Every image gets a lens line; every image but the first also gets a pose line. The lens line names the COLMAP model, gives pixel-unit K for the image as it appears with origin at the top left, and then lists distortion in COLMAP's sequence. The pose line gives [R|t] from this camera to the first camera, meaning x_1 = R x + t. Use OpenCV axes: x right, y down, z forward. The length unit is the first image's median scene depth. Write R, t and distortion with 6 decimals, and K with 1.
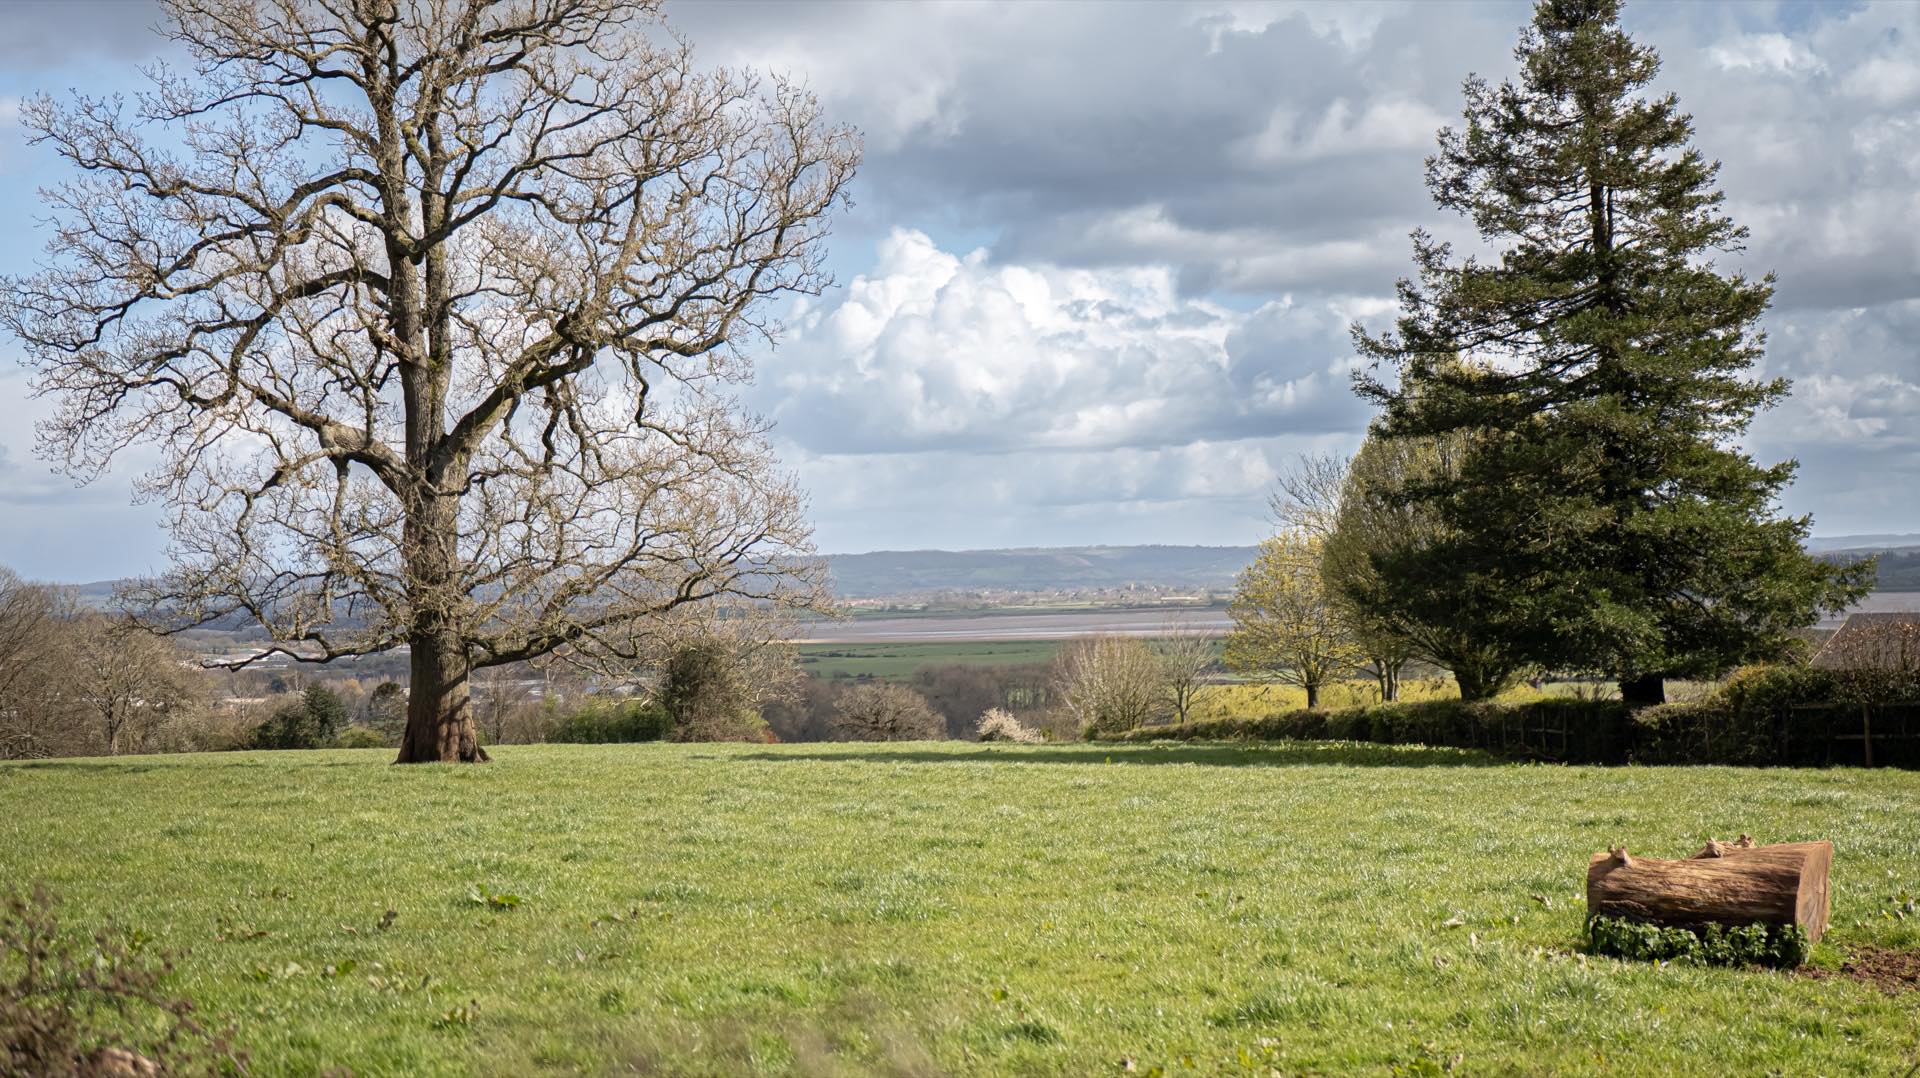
lens RADIAL K [[2713.7, 0, 958.2], [0, 2713.7, 537.5], [0, 0, 1]] dist [-0.017095, 0.000000]
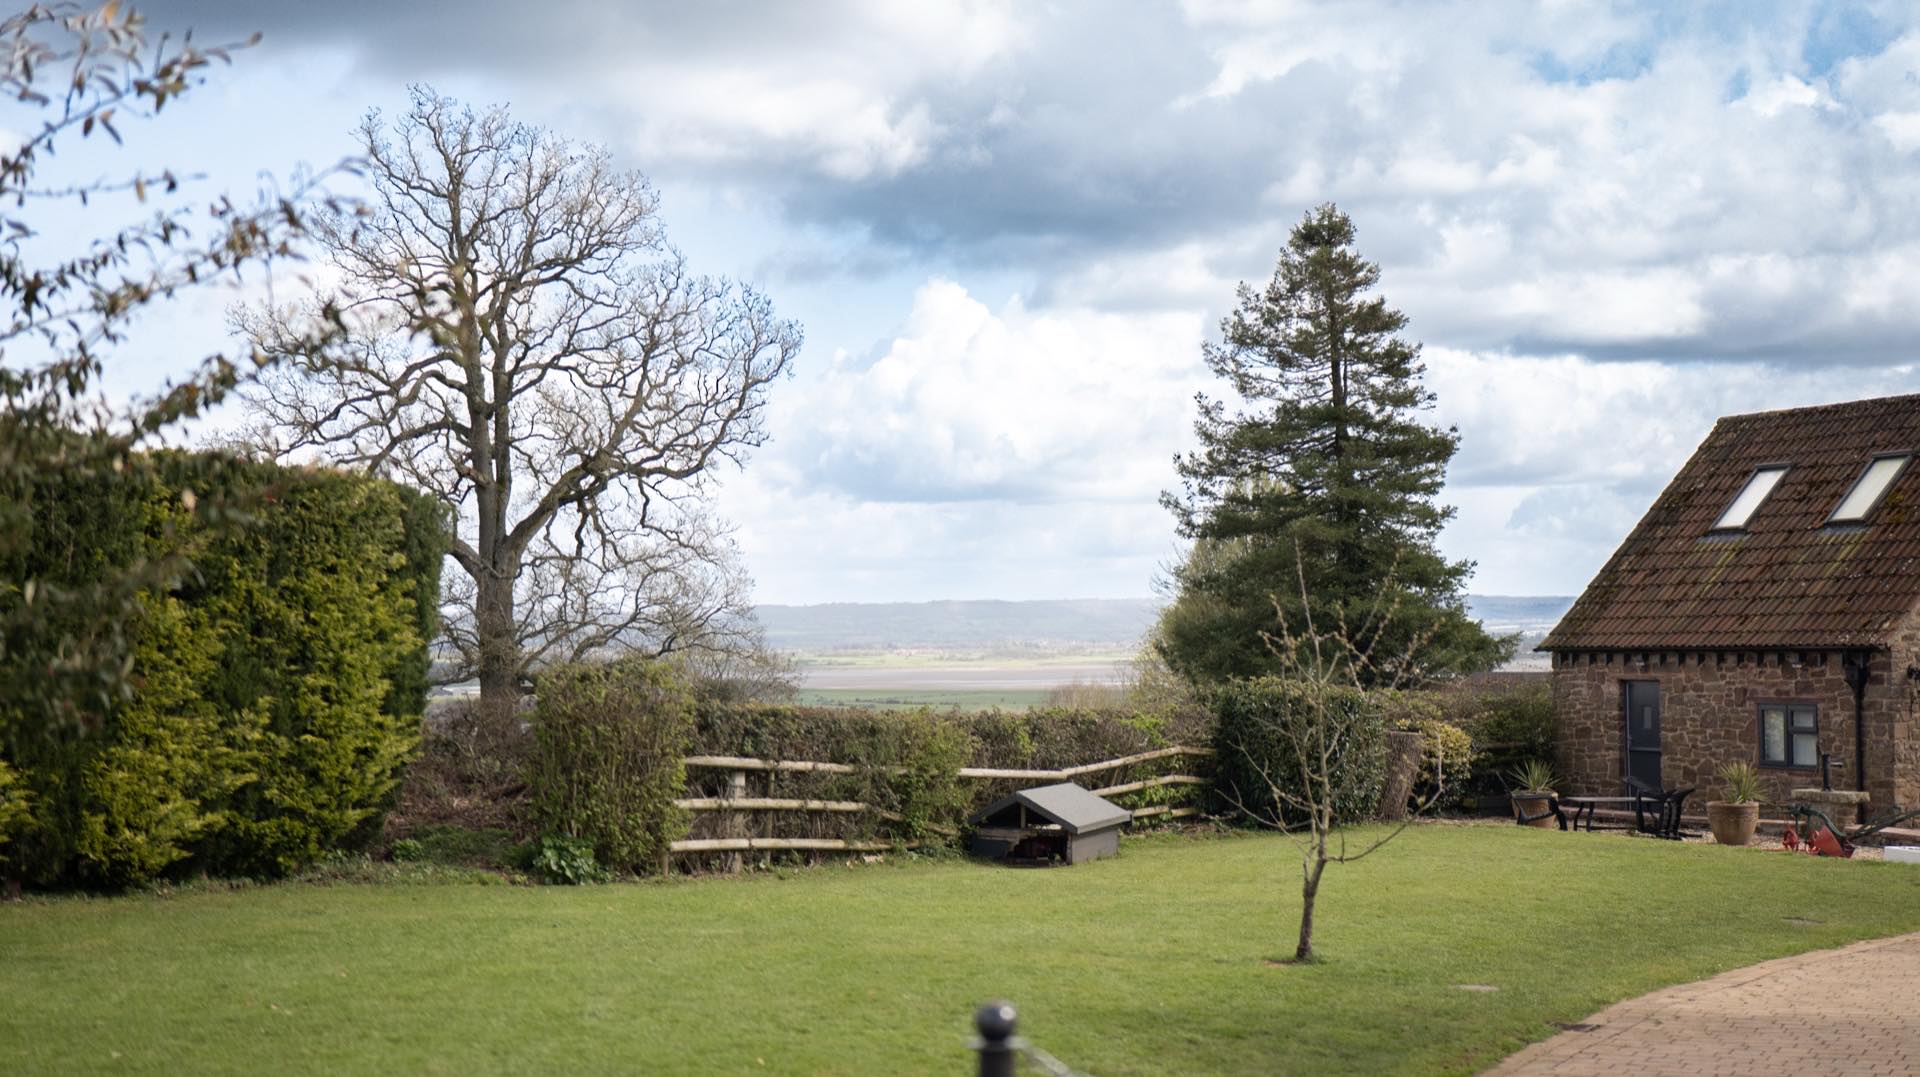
lens RADIAL K [[2713.7, 0, 960.8], [0, 2713.7, 545.3], [0, 0, 1]] dist [-0.017095, 0.000000]
pose [[0.999547, 0.014669, -0.026271, 0.090868], [-0.014889, 0.999856, -0.008183, -0.023397], [0.026147, 0.008570, 0.999621, -0.439345]]
